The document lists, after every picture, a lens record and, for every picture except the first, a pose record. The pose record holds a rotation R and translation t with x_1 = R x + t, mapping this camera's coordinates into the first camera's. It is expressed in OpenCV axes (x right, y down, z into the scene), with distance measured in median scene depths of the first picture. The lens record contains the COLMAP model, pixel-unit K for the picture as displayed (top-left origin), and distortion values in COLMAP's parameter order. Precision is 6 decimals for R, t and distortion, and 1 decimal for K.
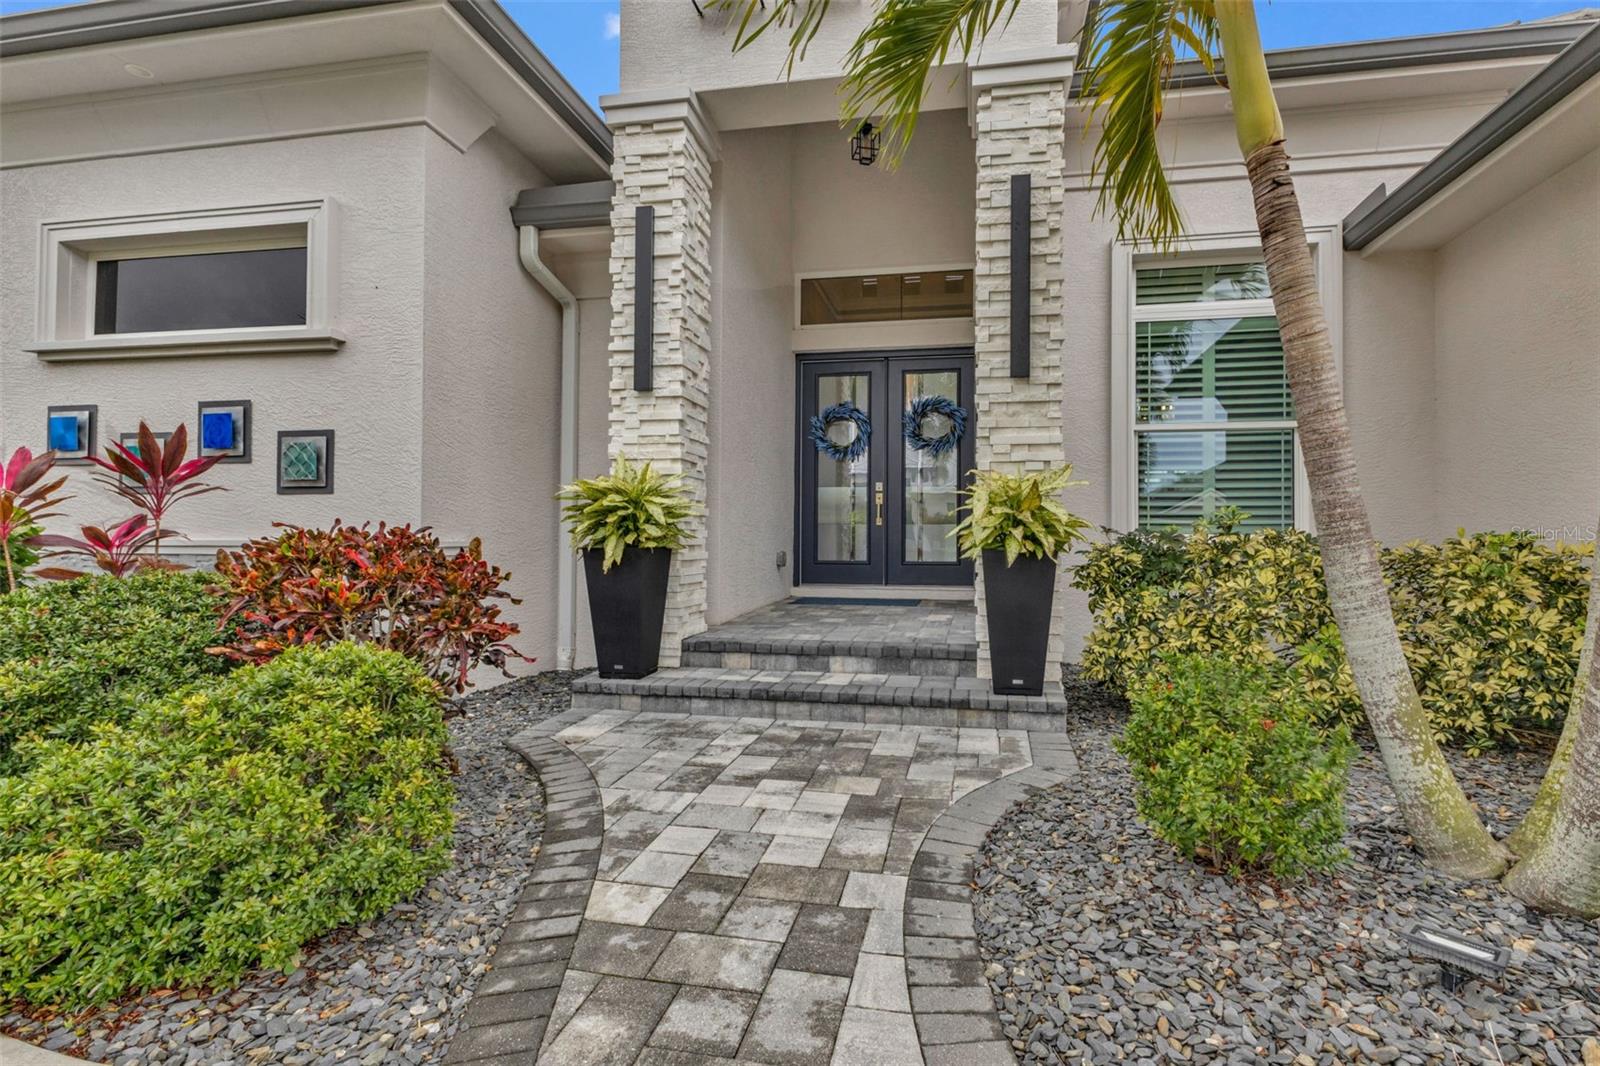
lens RADIAL K [[739.9, 0, 829.7], [0, 739.9, 535.3], [0, 0, 1]] dist [0.000999, 0.000052]
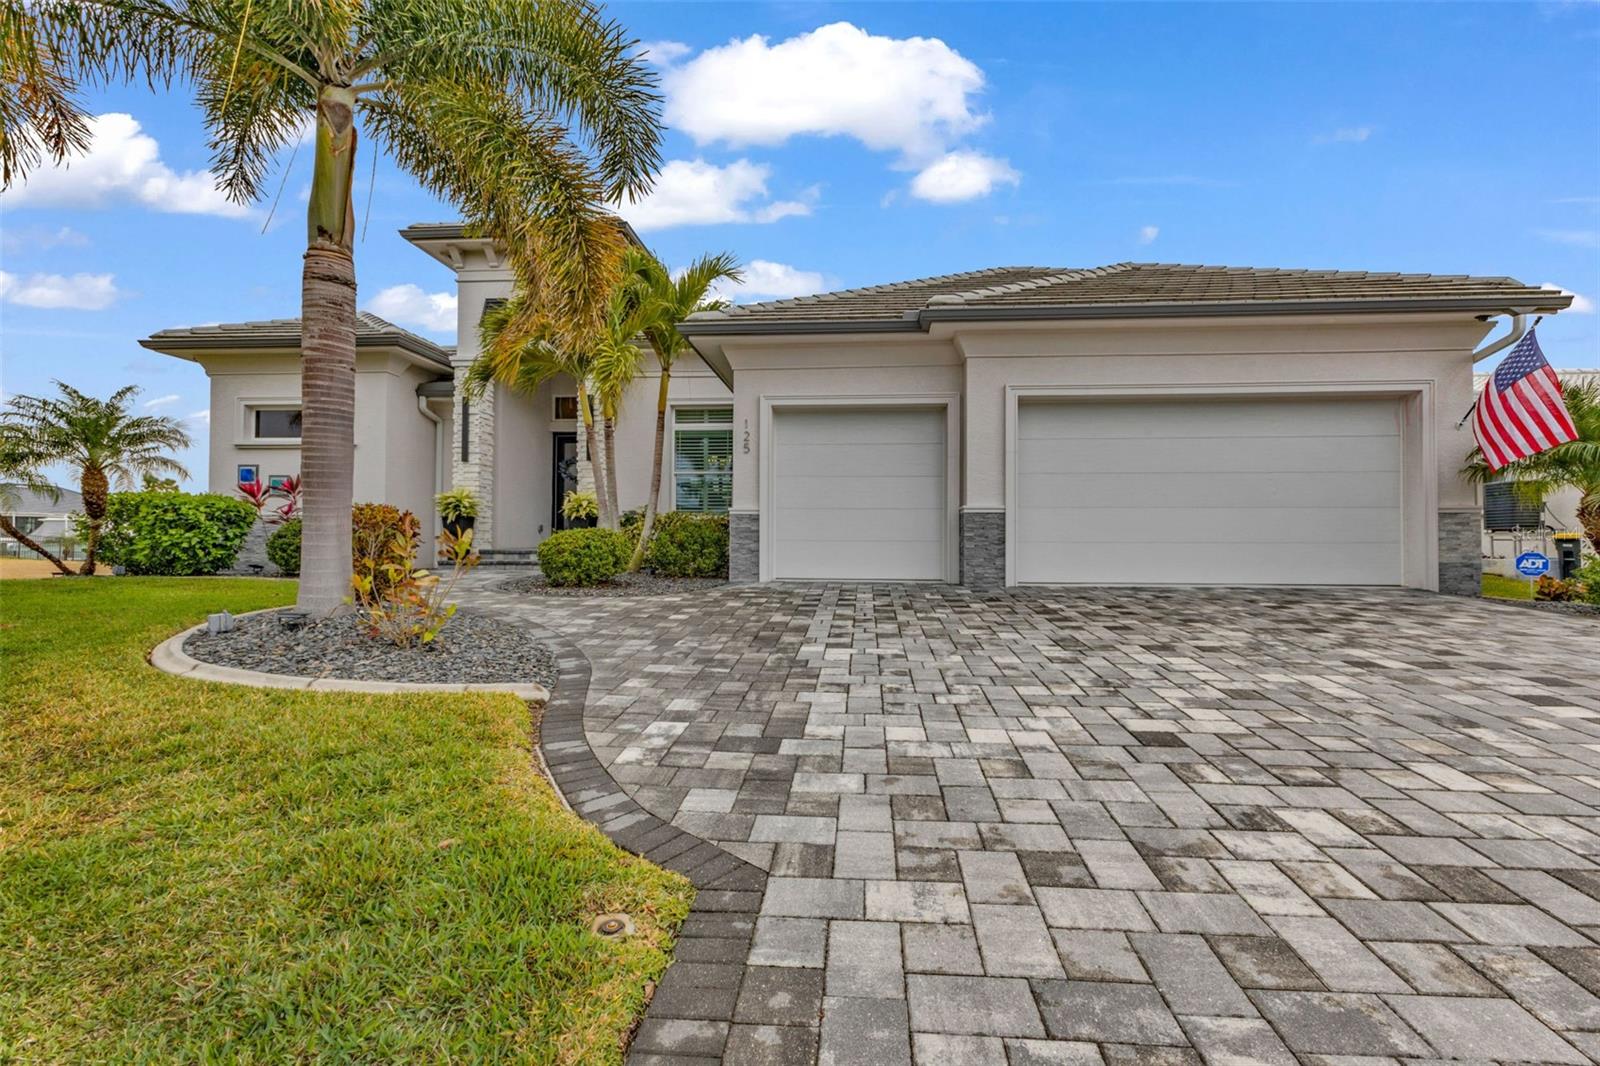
lens RADIAL K [[719.4, 0, 800.0], [0, 719.4, 533.0], [0, 0, 1]] dist [-0.001492, -0.000309]
pose [[0.995004, 0.000666, 0.099833, 0.741144], [0.000322, 0.999951, -0.009883, 0.104093], [-0.099834, 0.009866, 0.994955, -1.840937]]
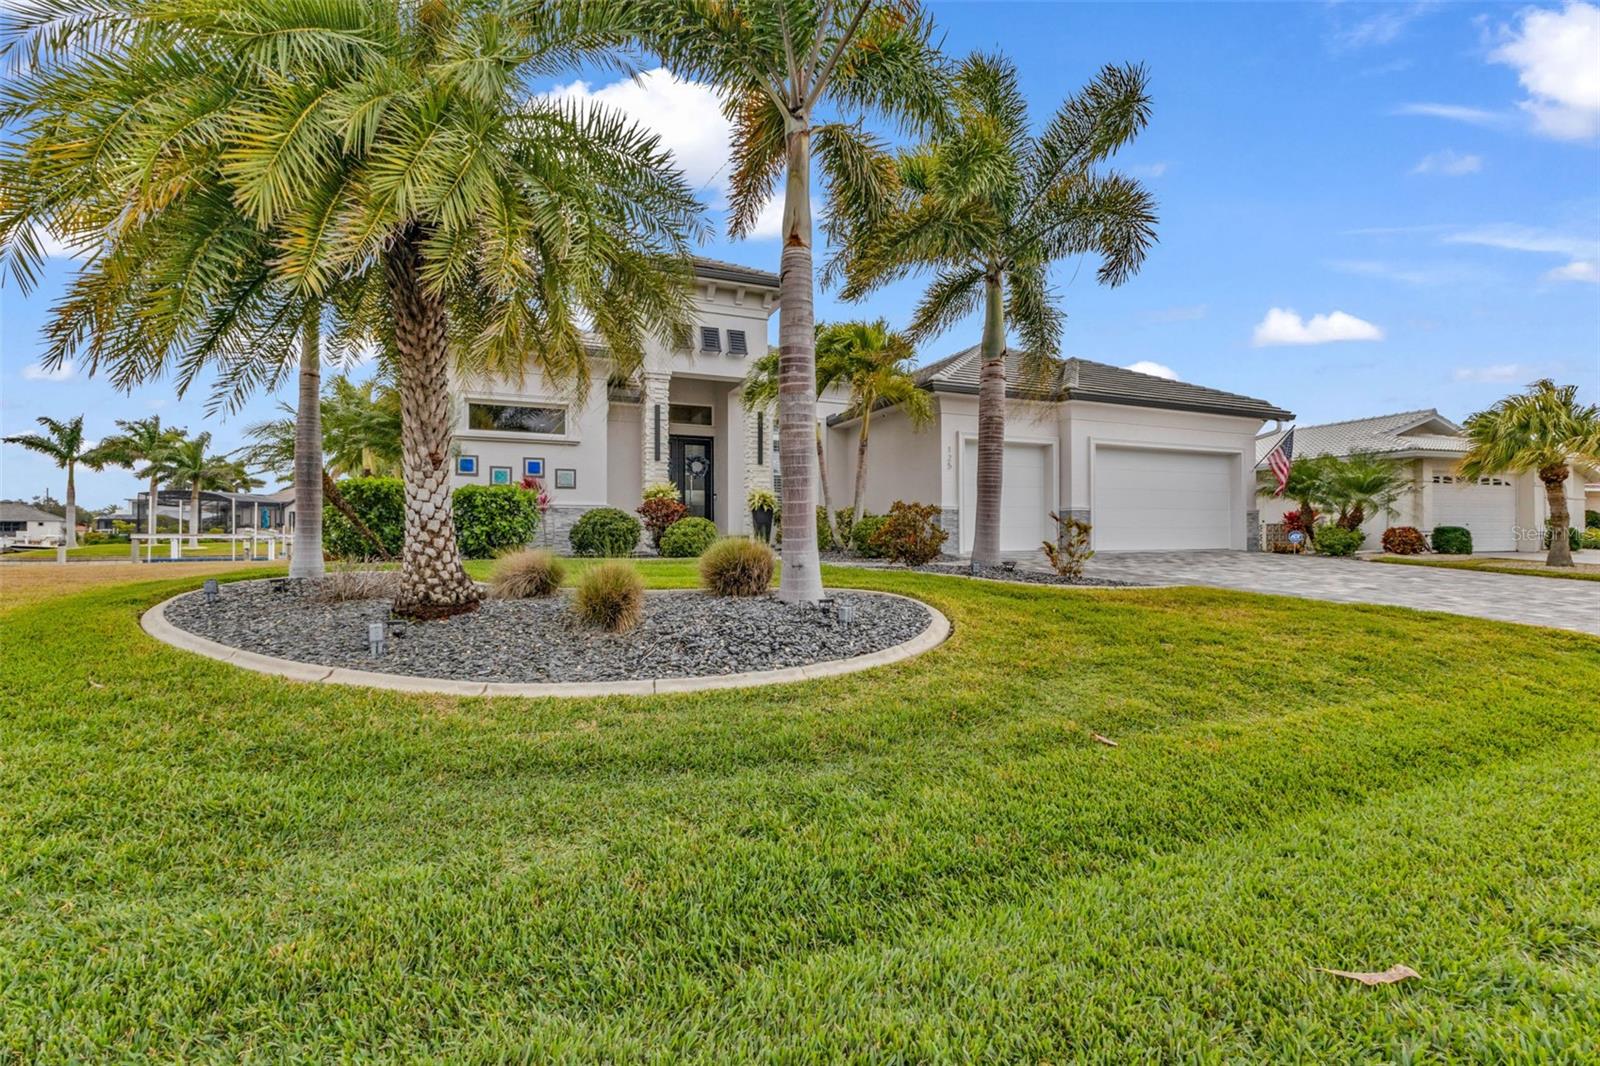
lens RADIAL K [[690.1, 0, 800.0], [0, 690.1, 533.0], [0, 0, 1]] dist [0.000158, -0.000060]
pose [[0.826674, -0.007365, 0.562634, -1.438608], [0.004900, 0.999971, 0.005890, 0.111079], [-0.562661, -0.002112, 0.826685, -1.869277]]
